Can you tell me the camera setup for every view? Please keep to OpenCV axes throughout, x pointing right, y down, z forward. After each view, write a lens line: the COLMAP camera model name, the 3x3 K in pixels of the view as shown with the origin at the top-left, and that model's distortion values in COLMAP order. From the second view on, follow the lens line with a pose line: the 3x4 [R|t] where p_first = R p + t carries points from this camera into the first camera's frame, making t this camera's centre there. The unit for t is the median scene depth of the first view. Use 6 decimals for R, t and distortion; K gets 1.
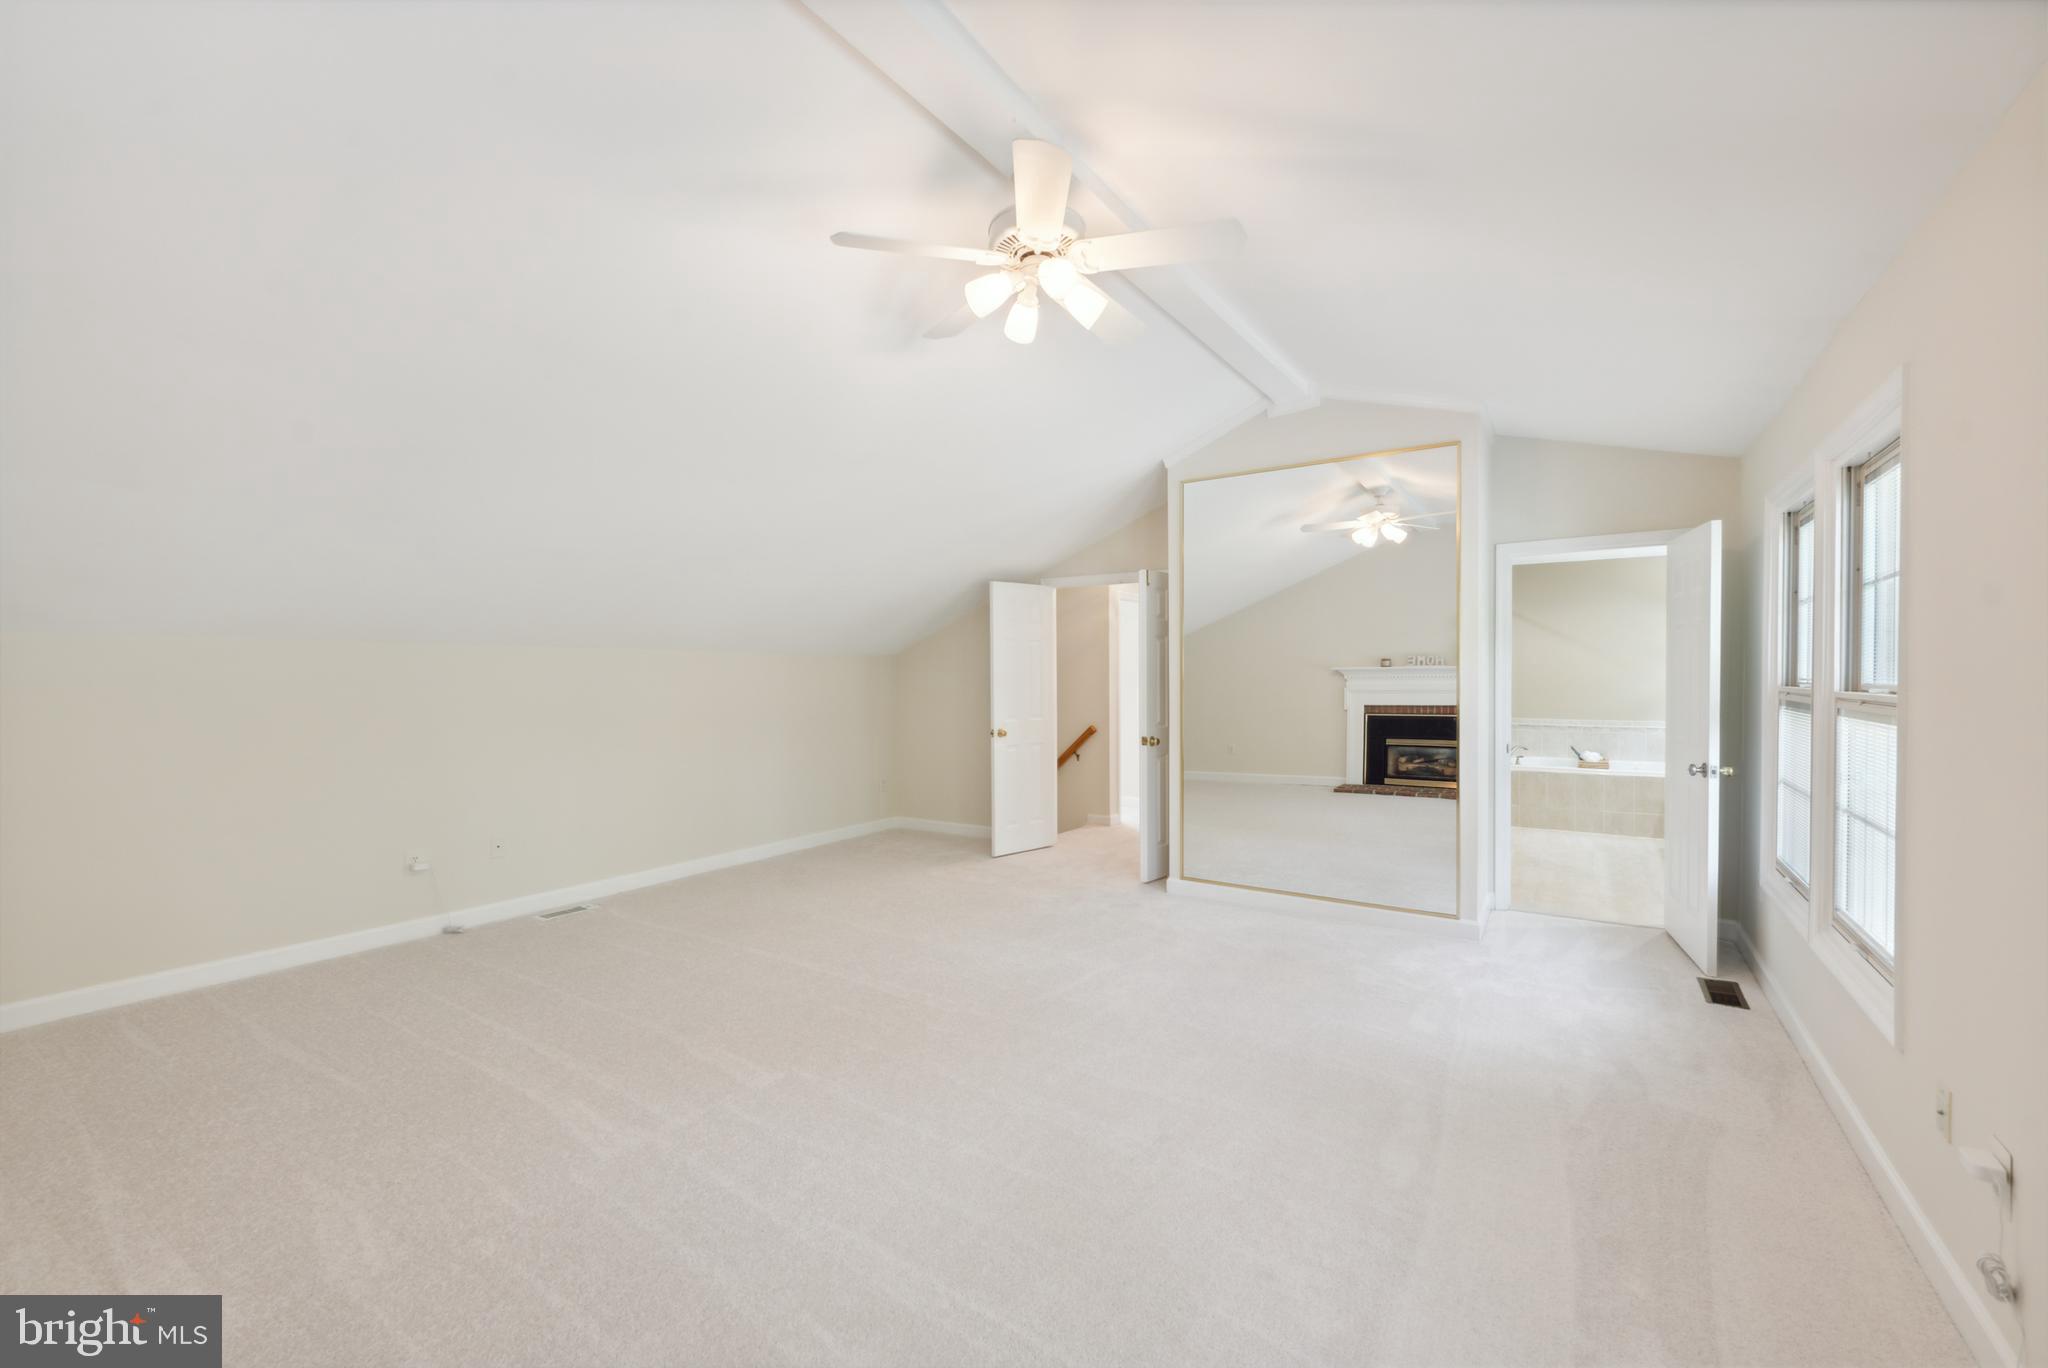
lens RADIAL K [[839.3, 0, 1016.2], [0, 839.3, 672.2], [0, 0, 1]] dist [0.000300, -0.000516]
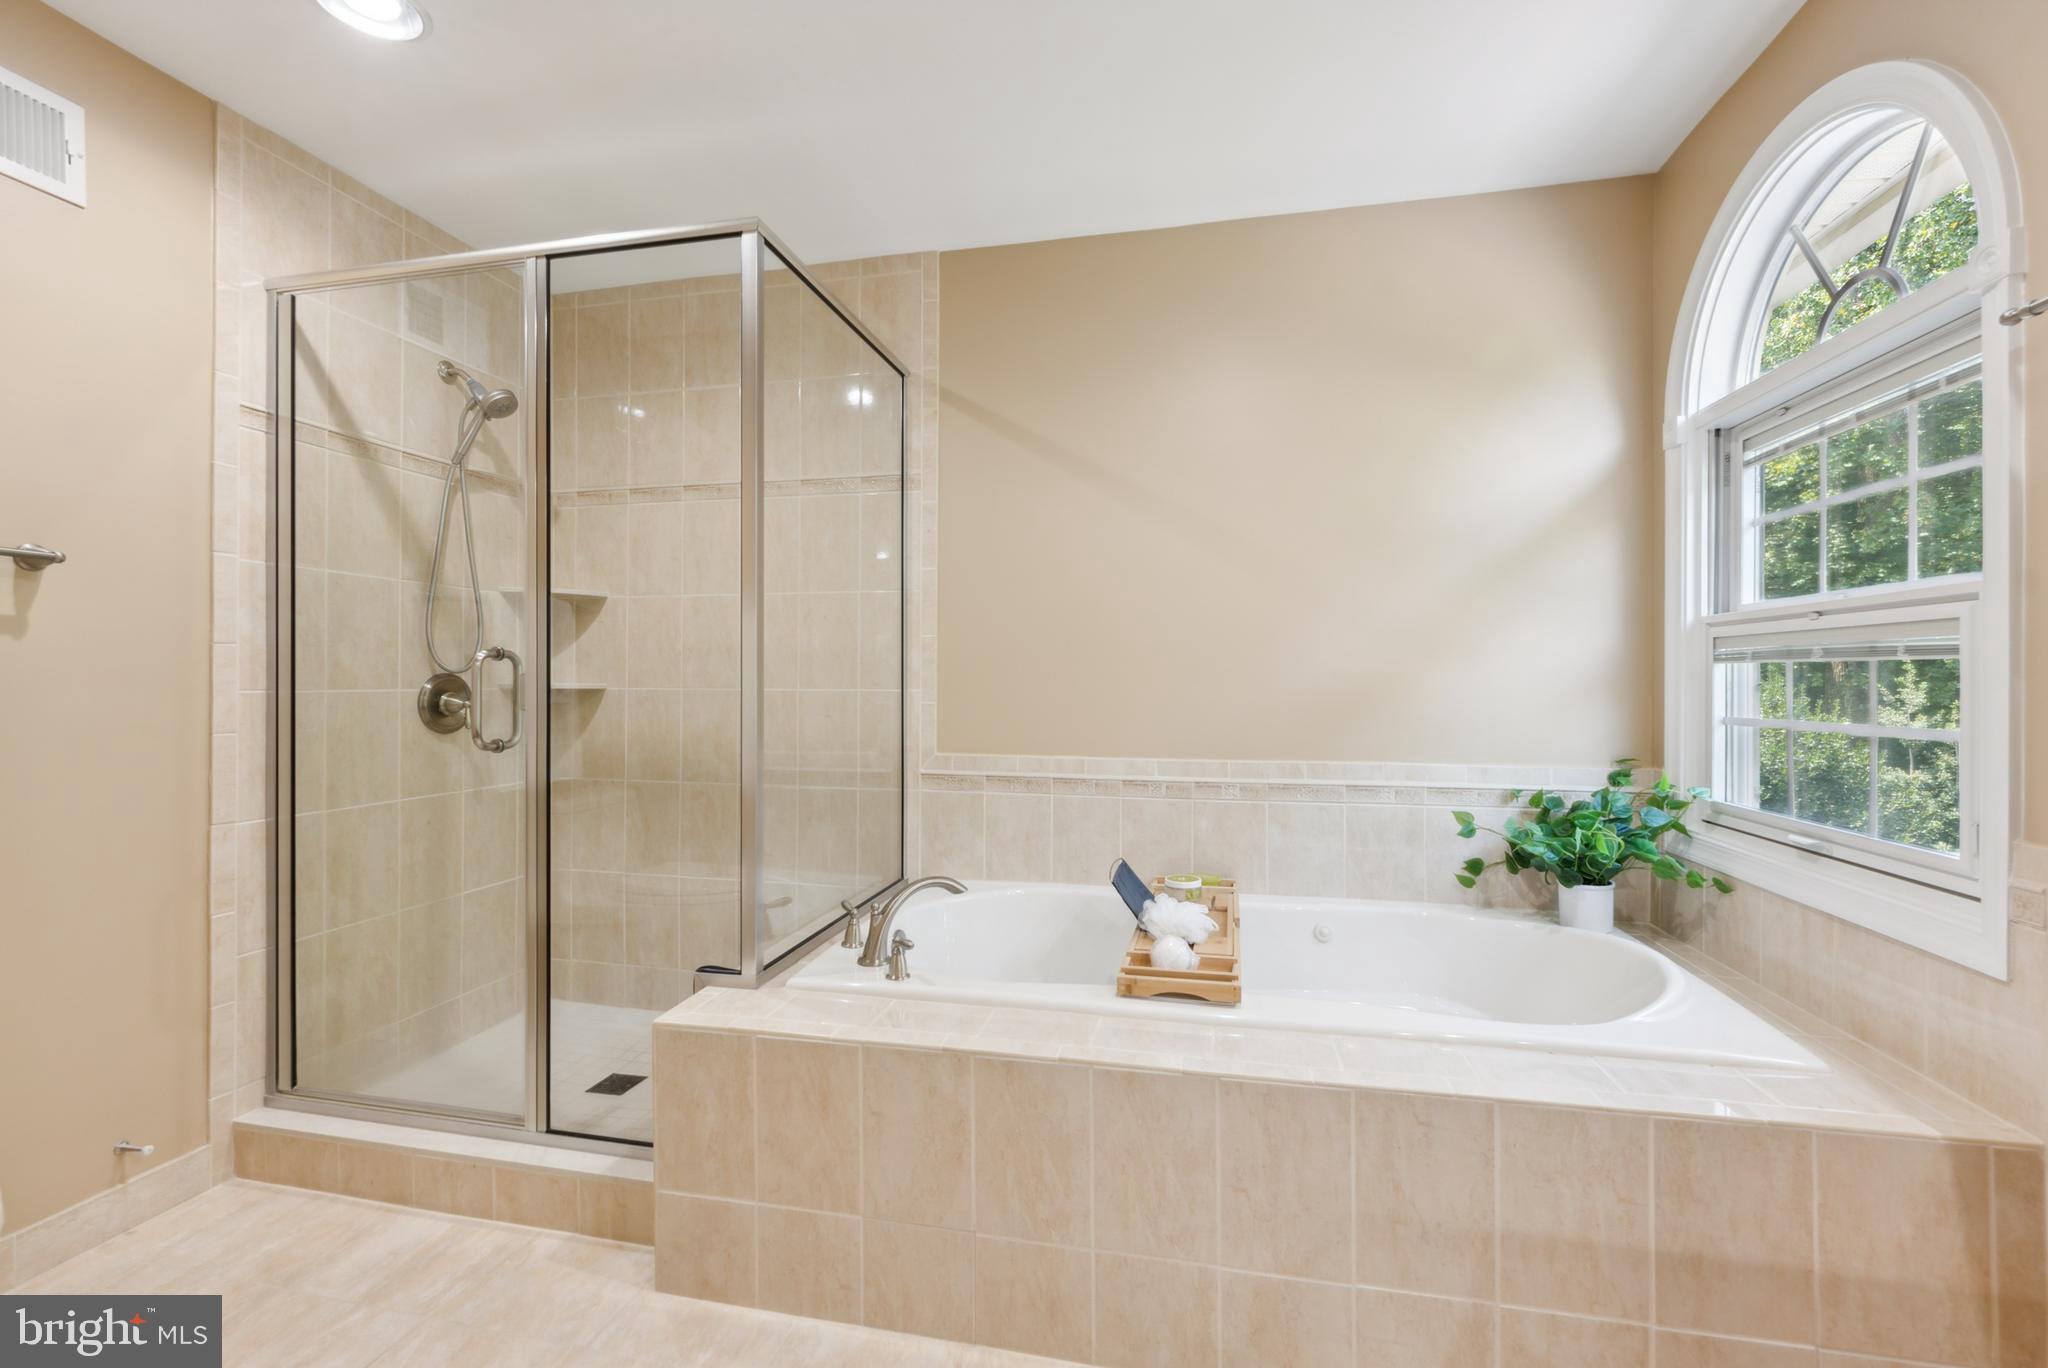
lens RADIAL K [[839.3, 0, 1036.7], [0, 839.3, 677.5], [0, 0, 1]] dist [0.000300, -0.000516]
pose [[0.930300, 0.004268, 0.366775, 0.572313], [-0.000863, 0.999955, -0.009448, 0.033720], [-0.366799, 0.008473, 0.930262, 0.808508]]
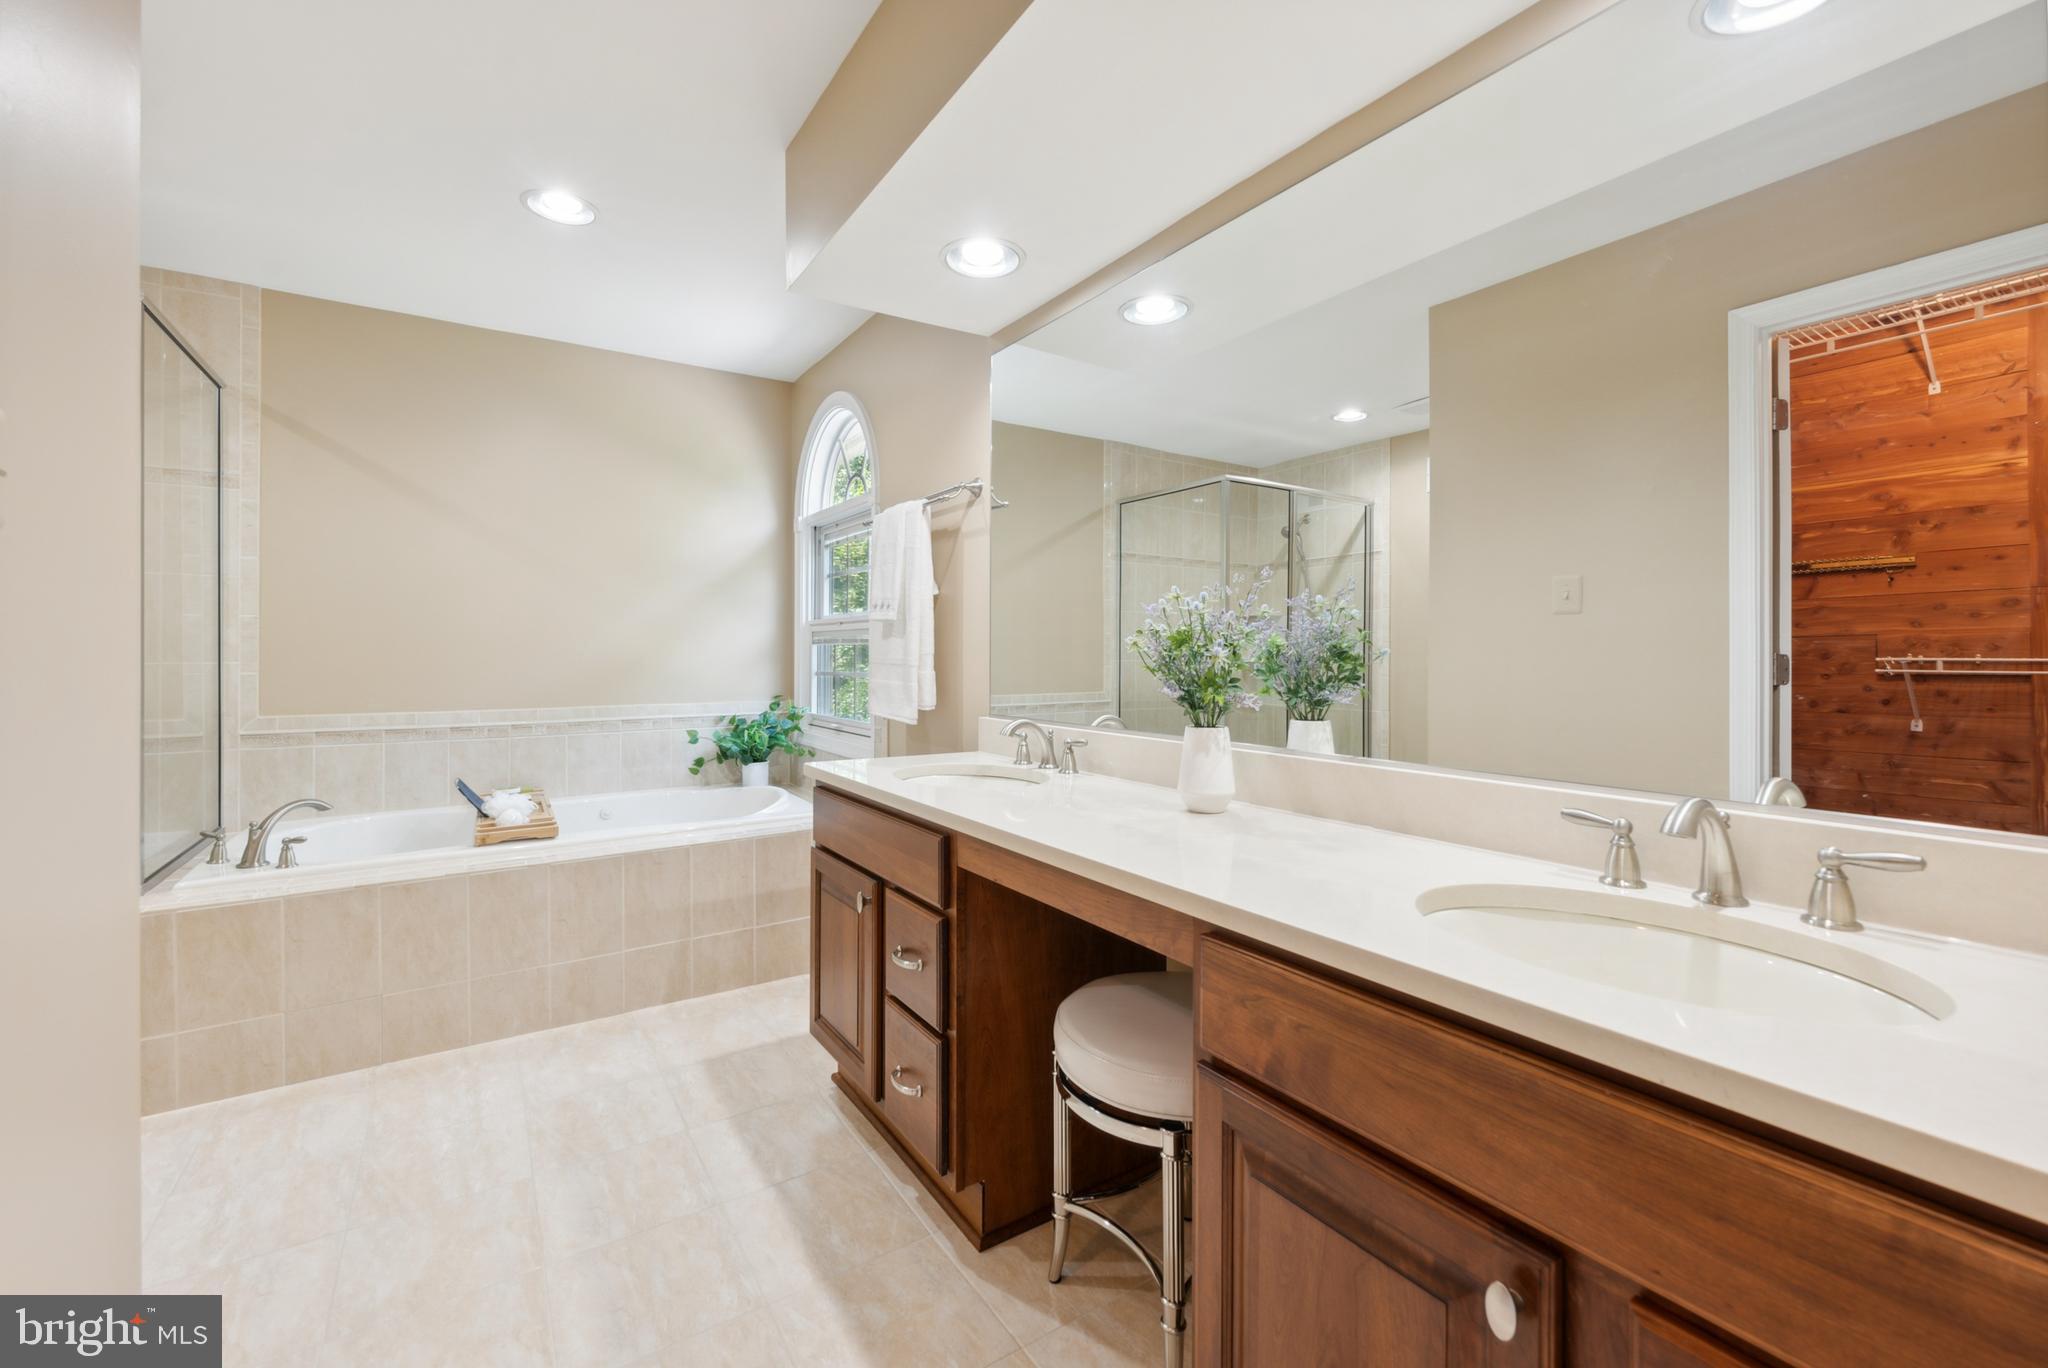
lens RADIAL K [[839.3, 0, 1013.9], [0, 839.3, 652.3], [0, 0, 1]] dist [0.000300, -0.000516]
pose [[0.398553, 0.002334, 0.917142, 0.436503], [0.005108, 0.999976, -0.004764, 0.034569], [-0.917131, 0.006583, 0.398531, 0.651955]]
